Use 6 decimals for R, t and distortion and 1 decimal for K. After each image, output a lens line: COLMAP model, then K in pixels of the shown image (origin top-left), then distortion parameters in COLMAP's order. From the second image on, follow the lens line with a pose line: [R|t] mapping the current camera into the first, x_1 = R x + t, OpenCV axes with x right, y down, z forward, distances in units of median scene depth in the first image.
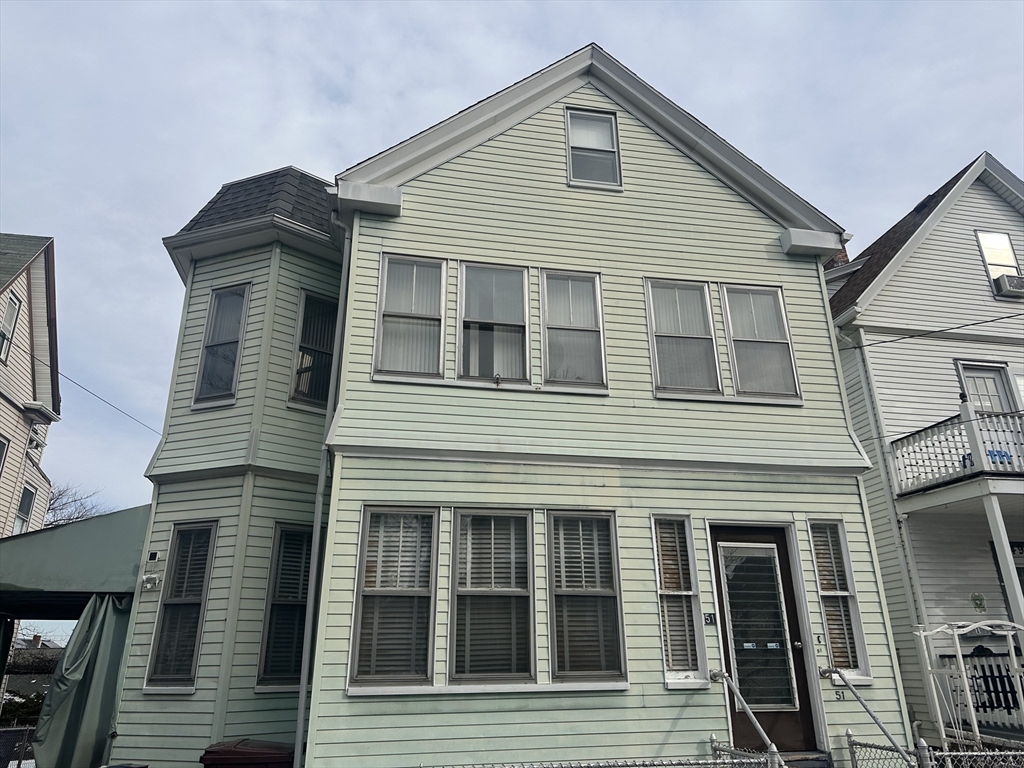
lens RADIAL K [[714.7, 0, 516.1], [0, 714.7, 375.1], [0, 0, 1]] dist [0.084485, -0.100336]
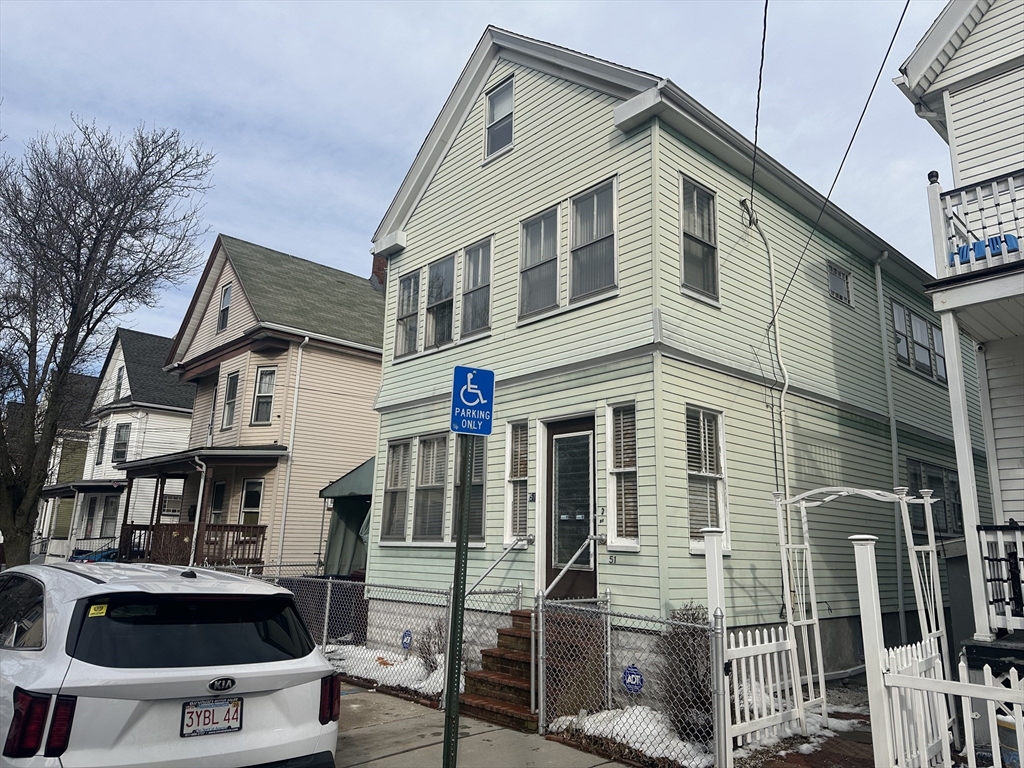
lens RADIAL K [[714.7, 0, 515.1], [0, 714.7, 383.7], [0, 0, 1]] dist [0.084485, -0.100336]
pose [[0.515682, -0.167397, -0.840268, 1.250505], [0.293438, 0.955922, -0.010351, 0.141959], [0.804963, -0.241229, 0.542072, 0.325584]]
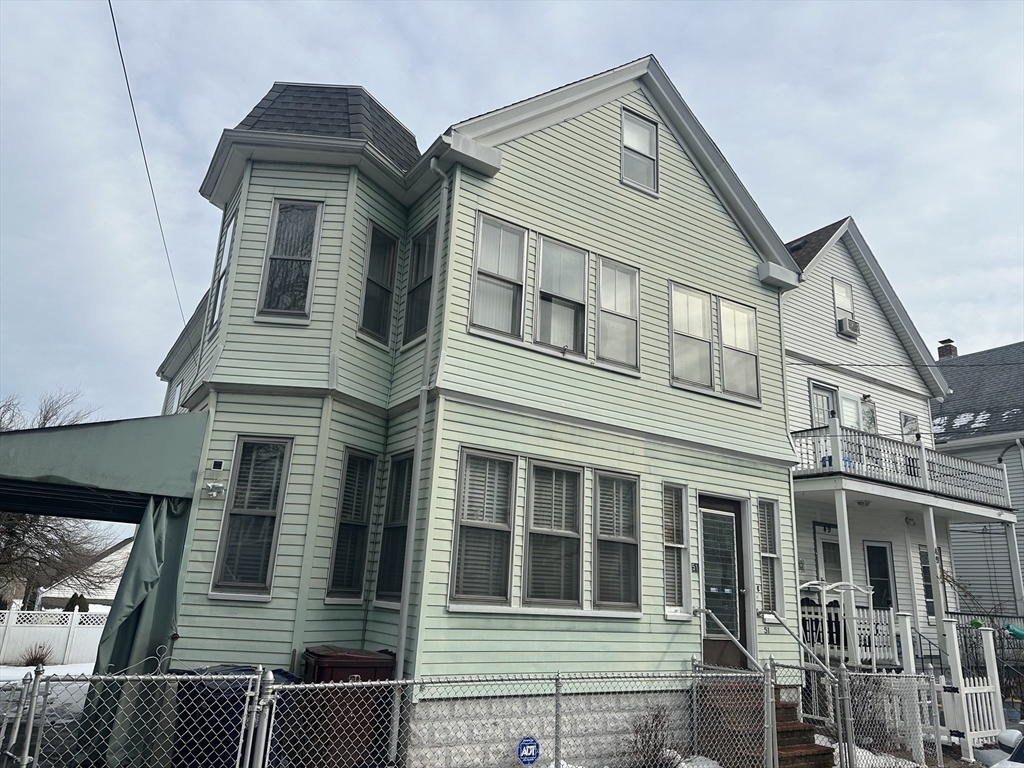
lens RADIAL K [[714.7, 0, 513.8], [0, 714.7, 377.4], [0, 0, 1]] dist [0.084485, -0.100336]
pose [[0.928528, 0.160307, 0.334870, -0.470799], [-0.192259, 0.979234, 0.064322, -0.008351], [-0.317605, -0.124106, 0.940067, -0.040816]]
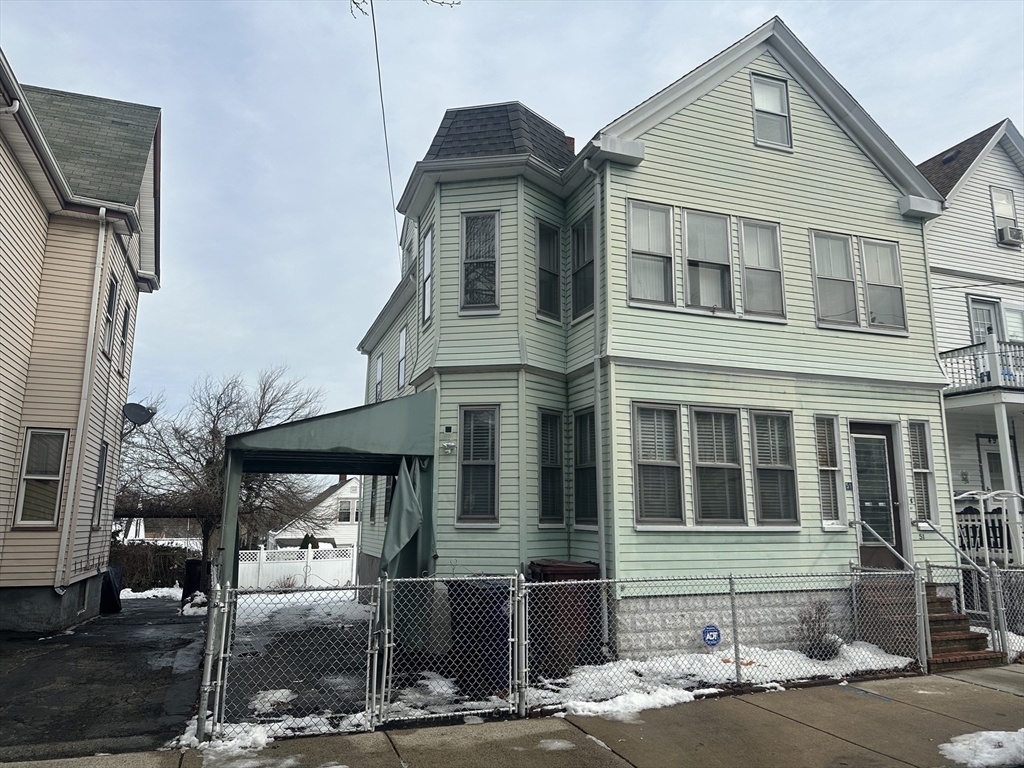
lens RADIAL K [[714.7, 0, 518.9], [0, 714.7, 381.6], [0, 0, 1]] dist [0.084485, -0.100336]
pose [[0.986935, 0.042467, 0.155423, -0.573261], [-0.071620, 0.979729, 0.187088, -0.083737], [-0.144328, -0.195775, 0.969970, -0.245029]]
